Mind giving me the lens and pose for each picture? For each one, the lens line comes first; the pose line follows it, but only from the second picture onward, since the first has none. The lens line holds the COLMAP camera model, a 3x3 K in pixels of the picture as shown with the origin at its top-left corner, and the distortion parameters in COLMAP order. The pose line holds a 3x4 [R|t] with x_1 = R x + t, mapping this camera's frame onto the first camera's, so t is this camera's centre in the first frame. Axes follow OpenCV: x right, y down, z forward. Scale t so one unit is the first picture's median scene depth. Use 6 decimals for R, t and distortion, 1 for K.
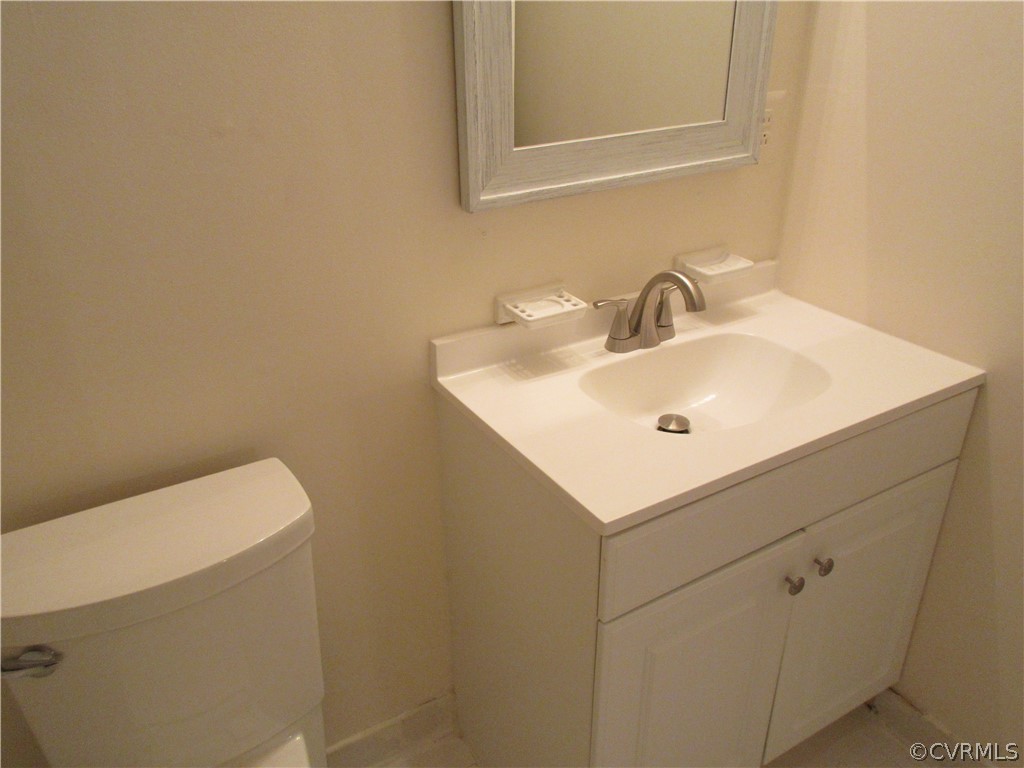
lens RADIAL K [[802.4, 0, 512.0], [0, 802.4, 384.0], [0, 0, 1]] dist [0.046387, 0.000735]
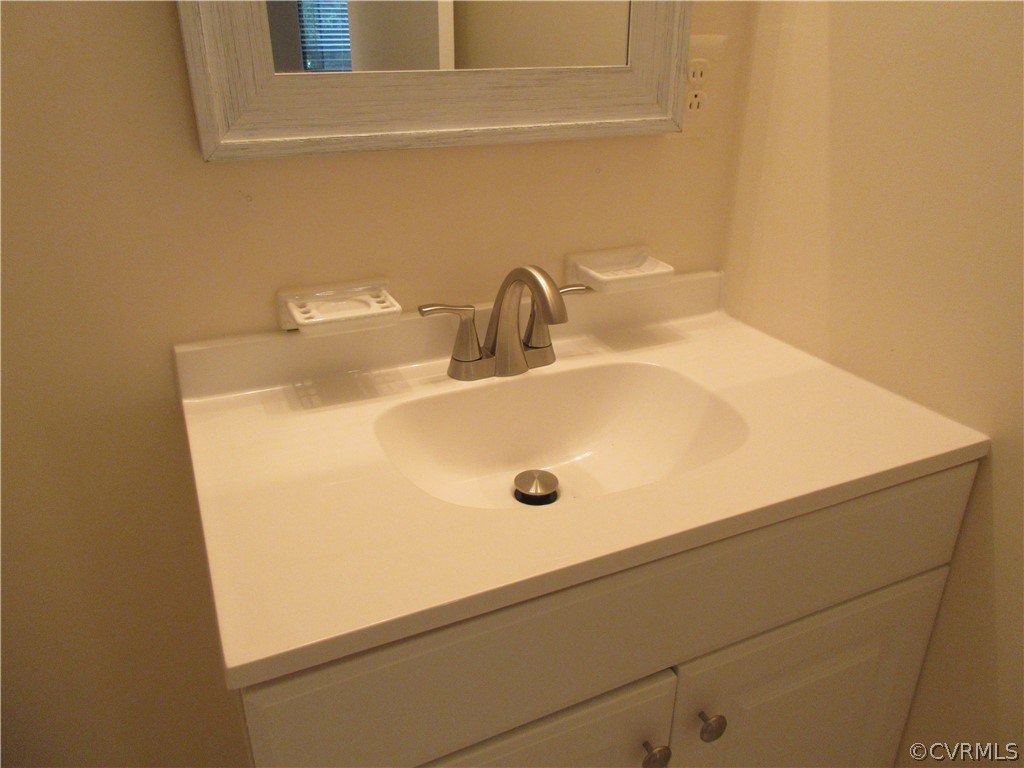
lens RADIAL K [[773.4, 0, 512.0], [0, 773.4, 384.0], [0, 0, 1]] dist [0.015761, -0.009573]
pose [[0.993839, 0.054864, -0.096307, 0.243639], [-0.059281, 0.997288, -0.043622, -0.008139], [0.093652, 0.049063, 0.994395, 0.321349]]
